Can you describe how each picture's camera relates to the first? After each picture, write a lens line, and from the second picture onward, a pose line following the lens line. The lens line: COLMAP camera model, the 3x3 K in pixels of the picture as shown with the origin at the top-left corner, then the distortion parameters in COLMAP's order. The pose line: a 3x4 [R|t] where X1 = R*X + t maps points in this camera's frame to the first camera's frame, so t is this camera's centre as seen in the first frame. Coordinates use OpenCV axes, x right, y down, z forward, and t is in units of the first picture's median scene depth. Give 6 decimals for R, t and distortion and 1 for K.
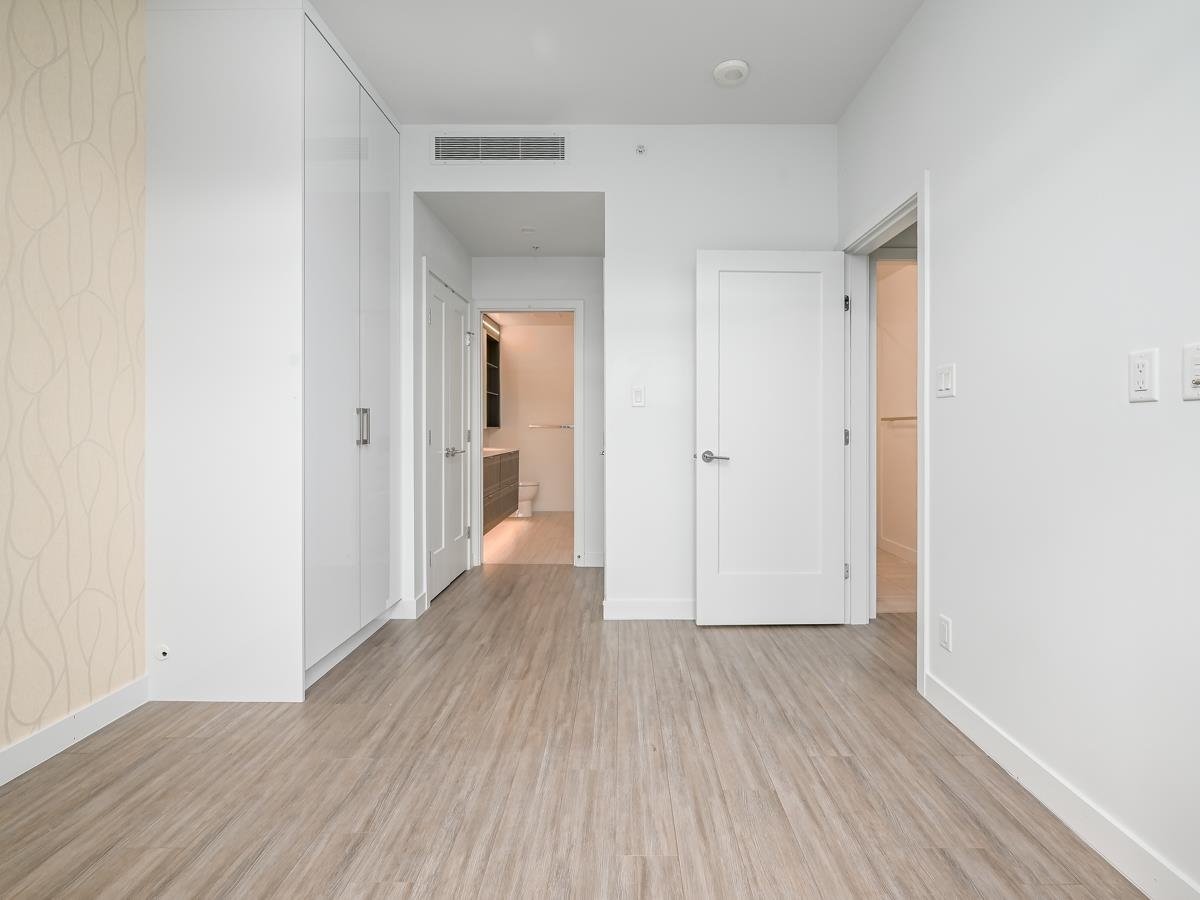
lens RADIAL K [[584.1, 0, 645.2], [0, 584.1, 434.4], [0, 0, 1]] dist [0.001303, 0.000670]
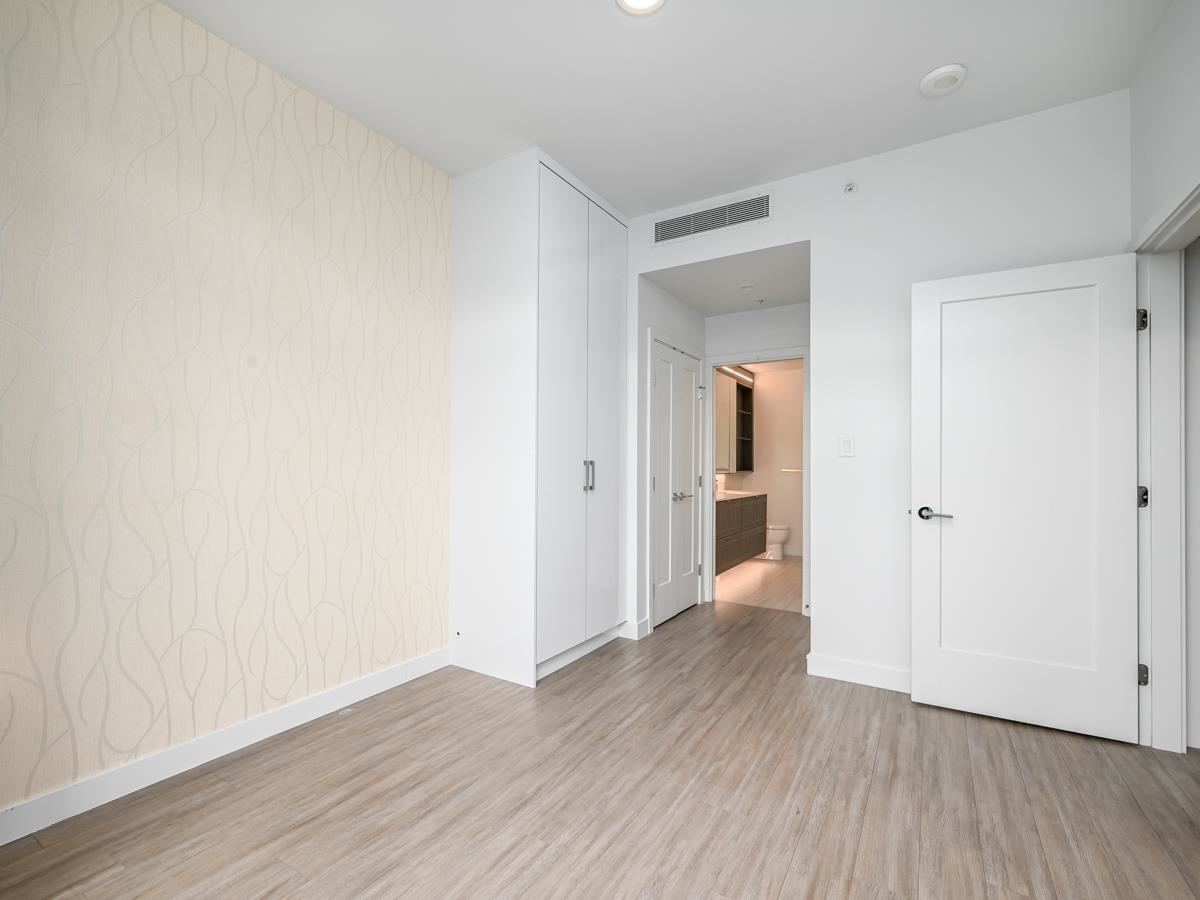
lens RADIAL K [[567.9, 0, 598.0], [0, 567.9, 467.0], [0, 0, 1]] dist [0.002747, 0.000016]
pose [[0.843289, 0.006961, -0.537415, 0.199825], [-0.013194, 0.999883, -0.007754, -0.024945], [0.537298, 0.013629, 0.843282, 0.003831]]
